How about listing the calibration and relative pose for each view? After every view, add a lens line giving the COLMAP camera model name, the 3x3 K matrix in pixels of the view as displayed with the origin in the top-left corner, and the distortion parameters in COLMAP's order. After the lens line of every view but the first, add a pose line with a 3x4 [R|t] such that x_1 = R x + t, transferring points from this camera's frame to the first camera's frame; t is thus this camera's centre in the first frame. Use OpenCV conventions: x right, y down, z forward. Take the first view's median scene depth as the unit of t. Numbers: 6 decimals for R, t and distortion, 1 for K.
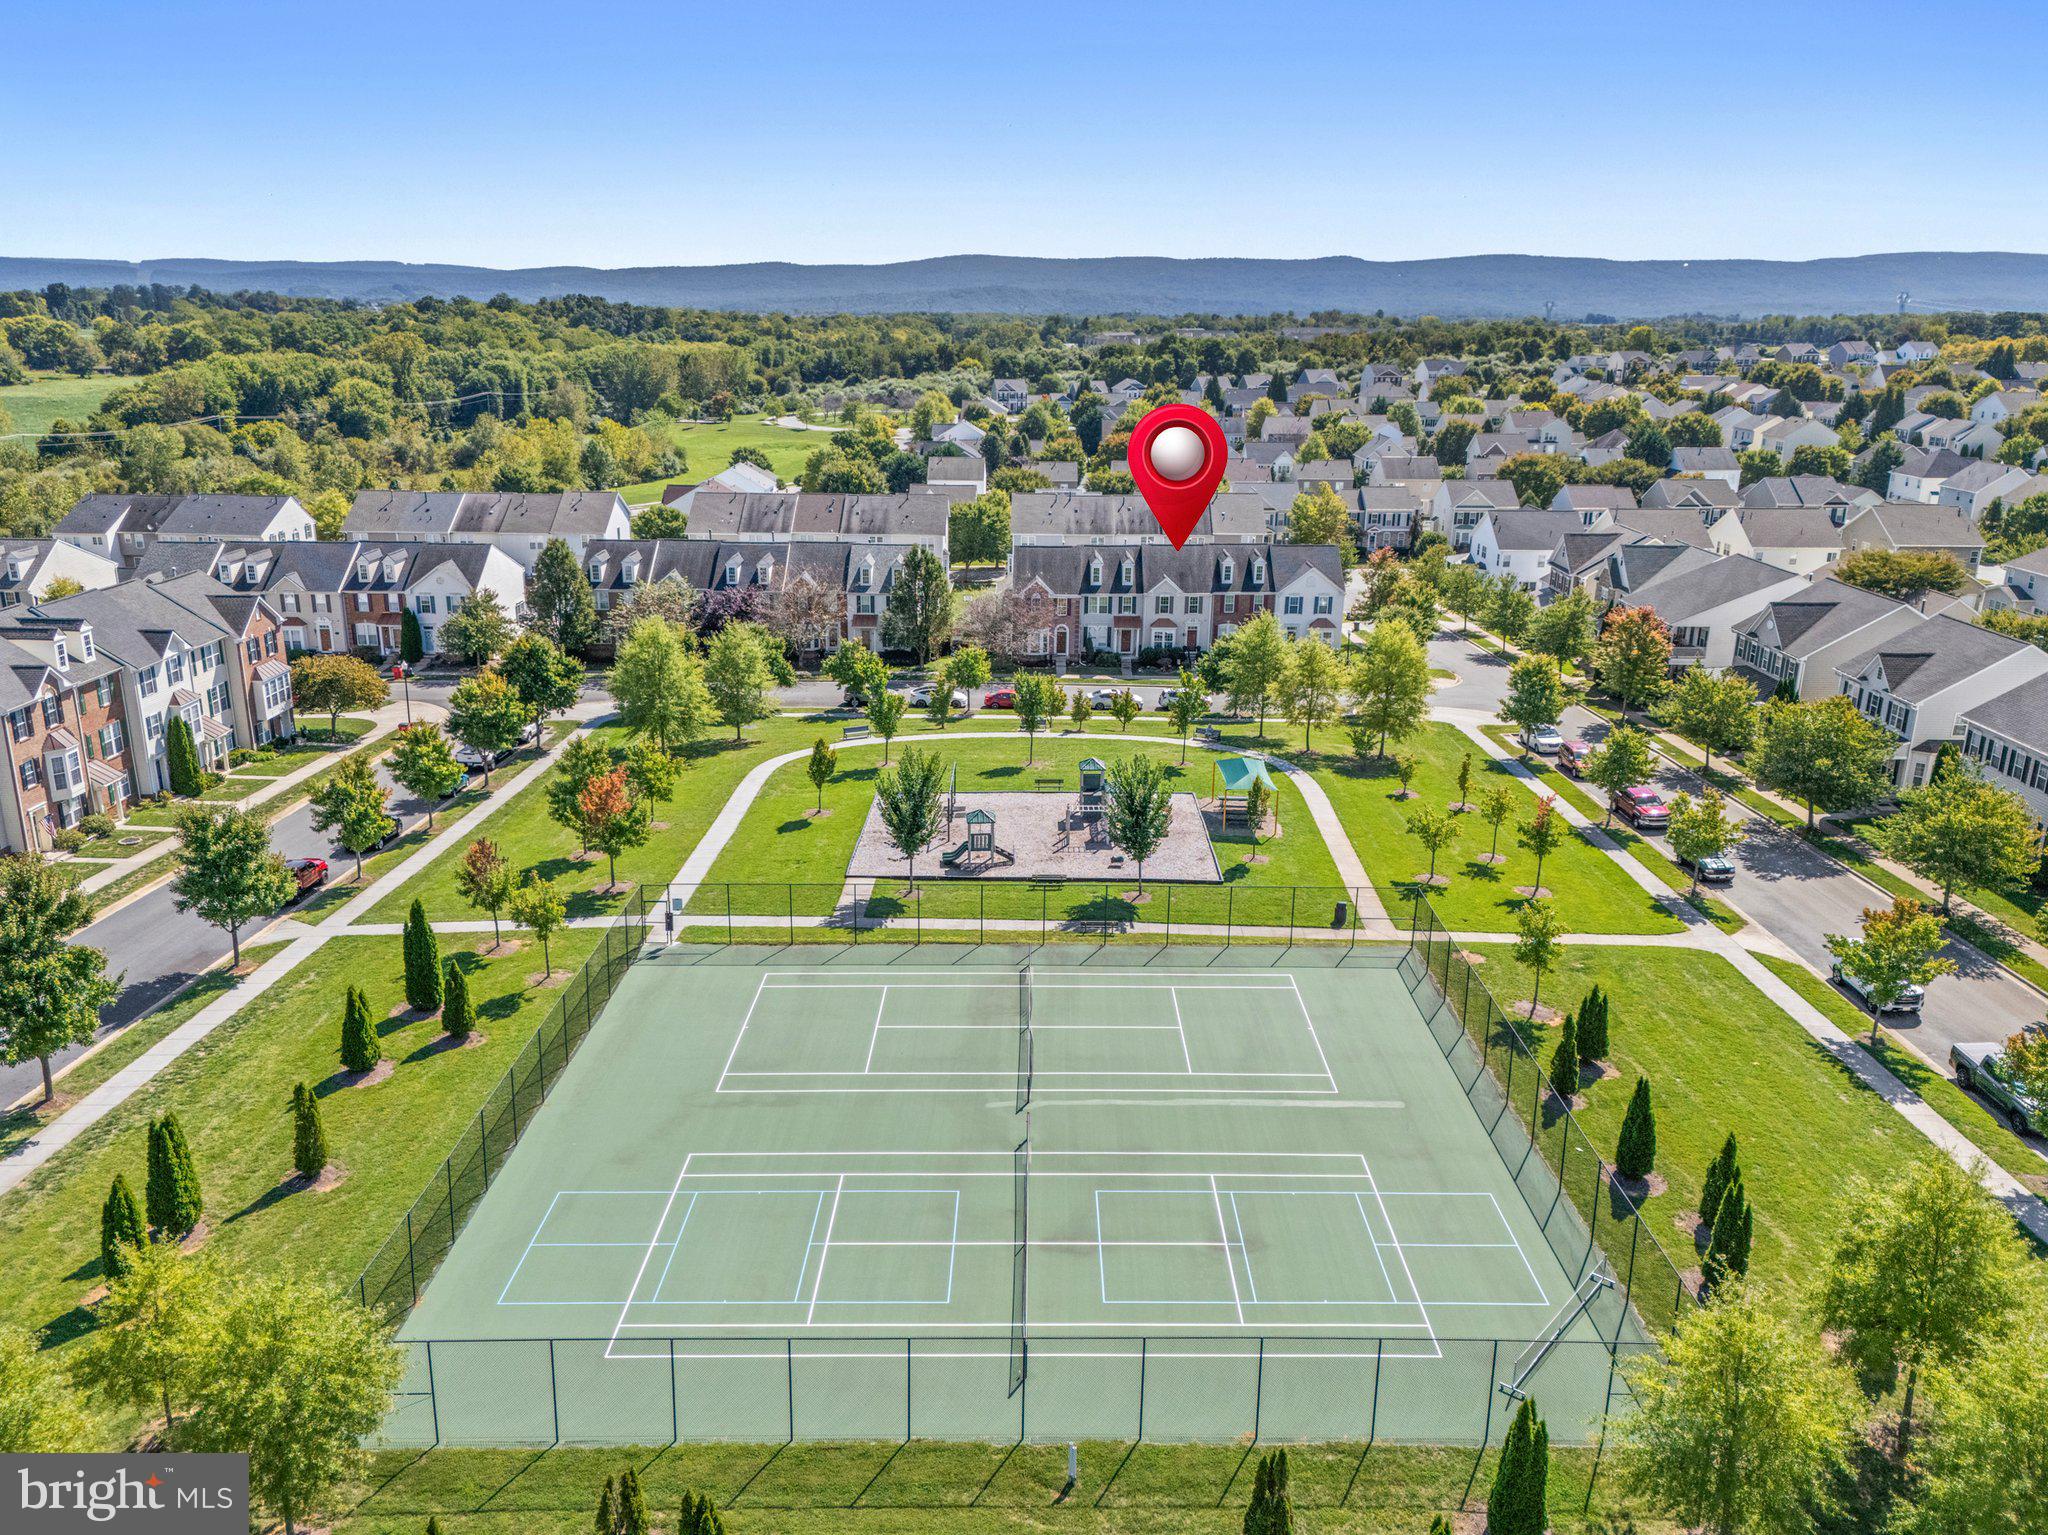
lens RADIAL K [[1506.2, 0, 1024.0], [0, 1506.2, 767.5], [0, 0, 1]] dist [0.062564, -0.058211]
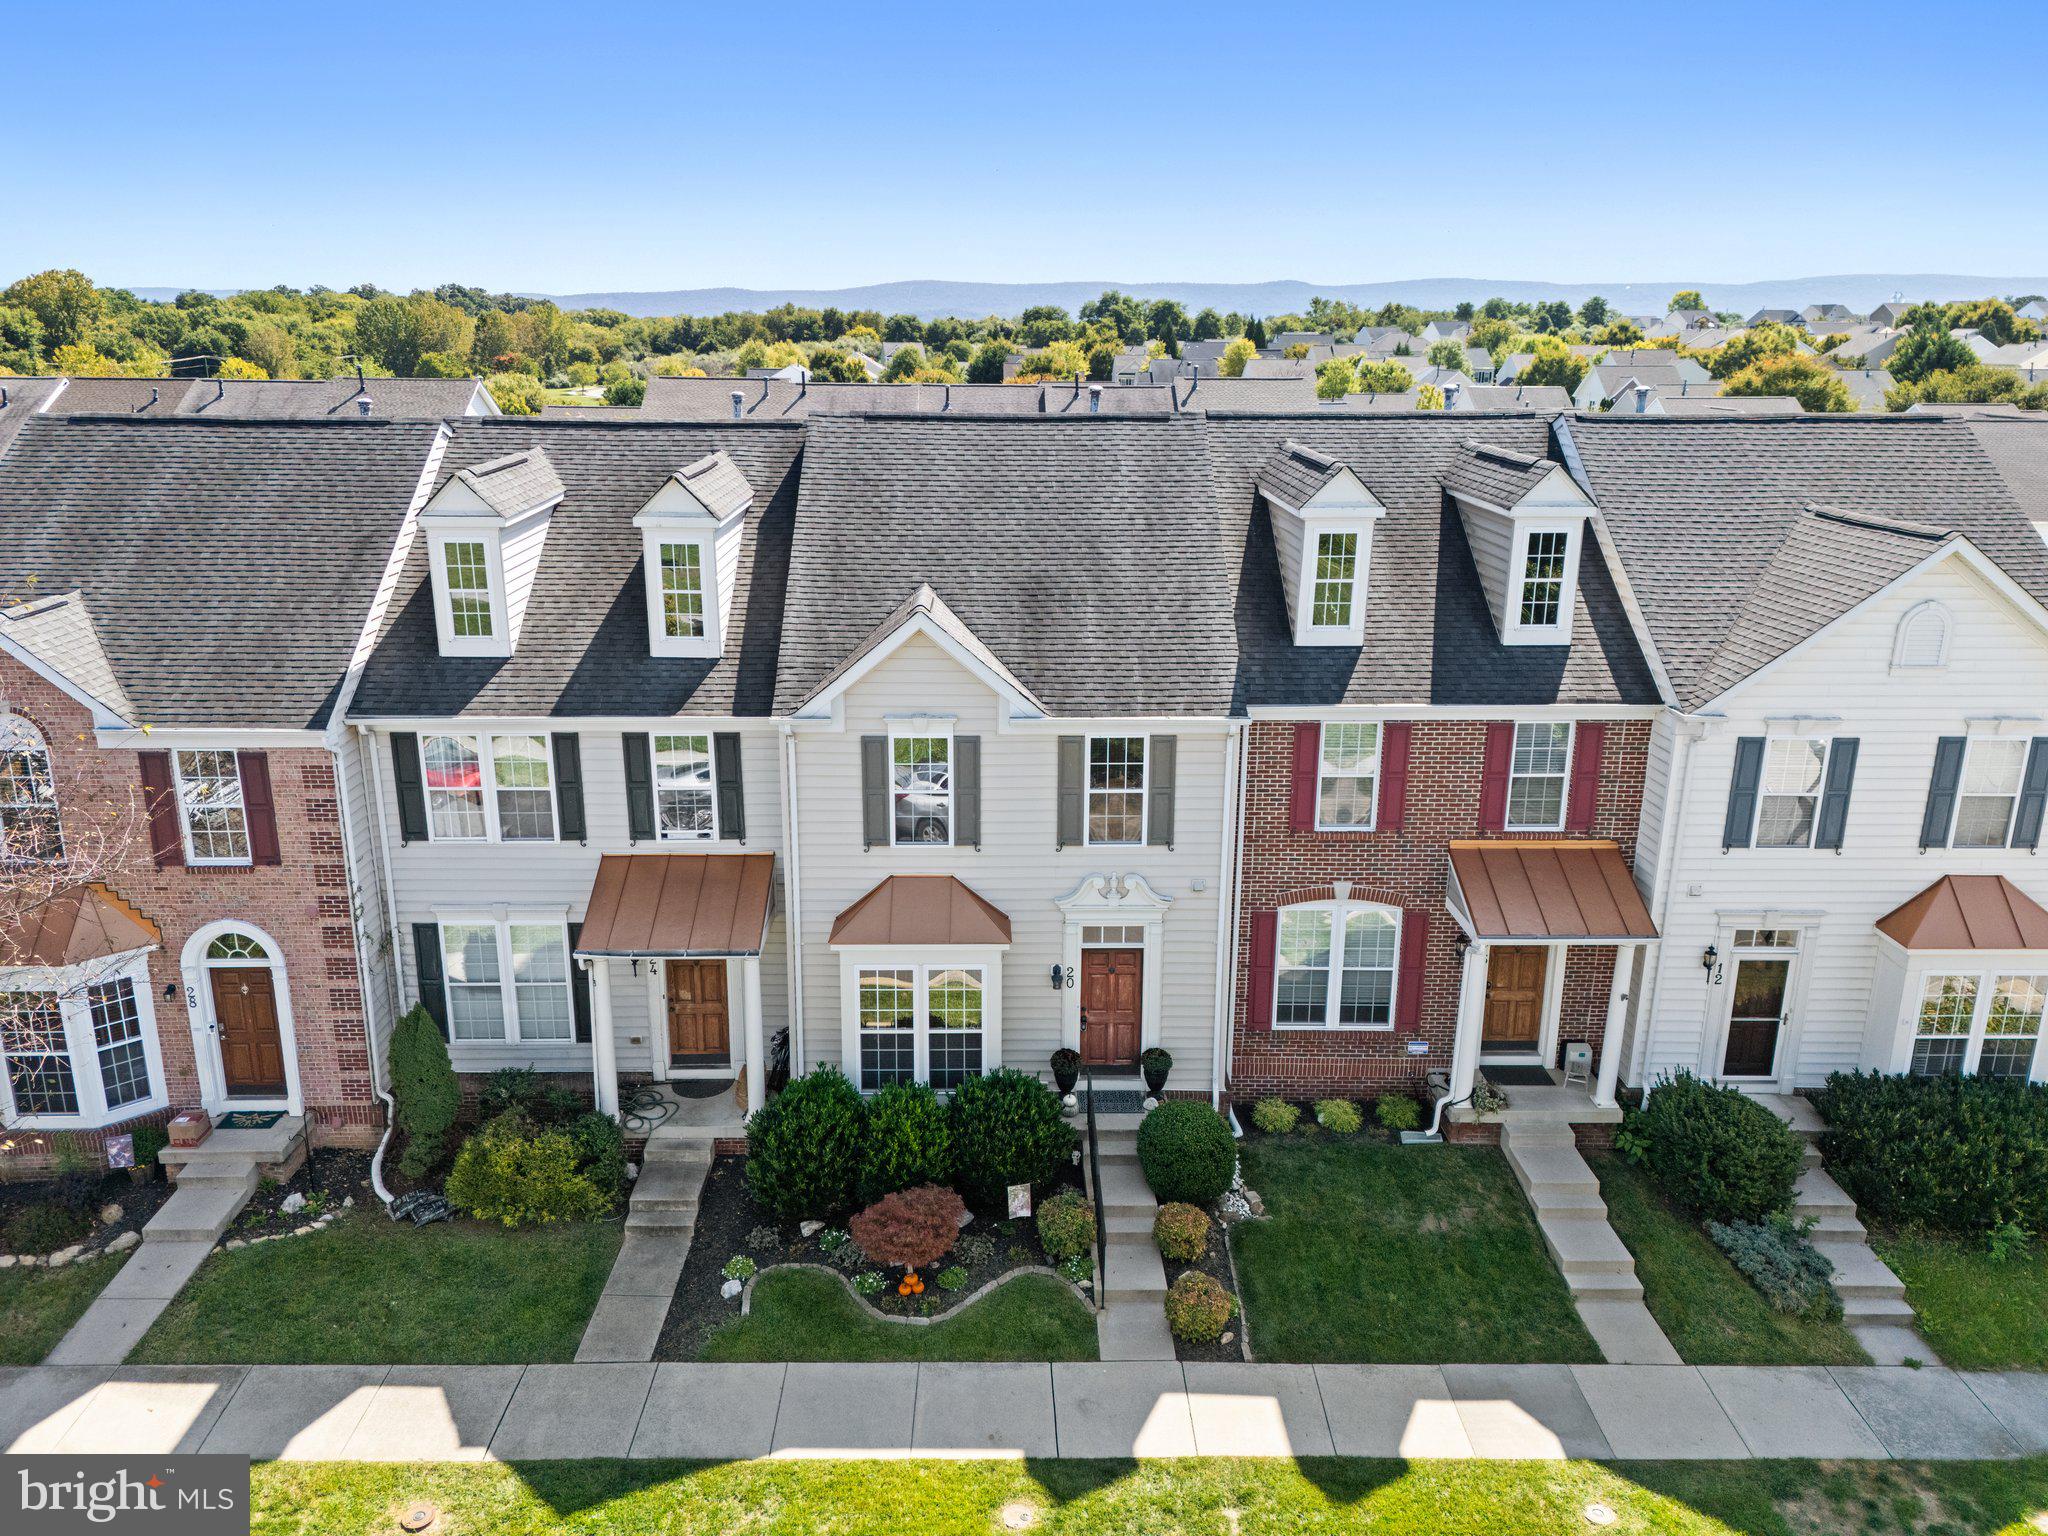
lens RADIAL K [[1506.2, 0, 1024.0], [0, 1506.2, 768.0], [0, 0, 1]] dist [0.062564, -0.058211]
pose [[0.999495, -0.006569, 0.031088, 0.098088], [0.006997, 0.999882, -0.013674, -0.107372], [-0.030995, 0.013885, 0.999423, 0.845862]]
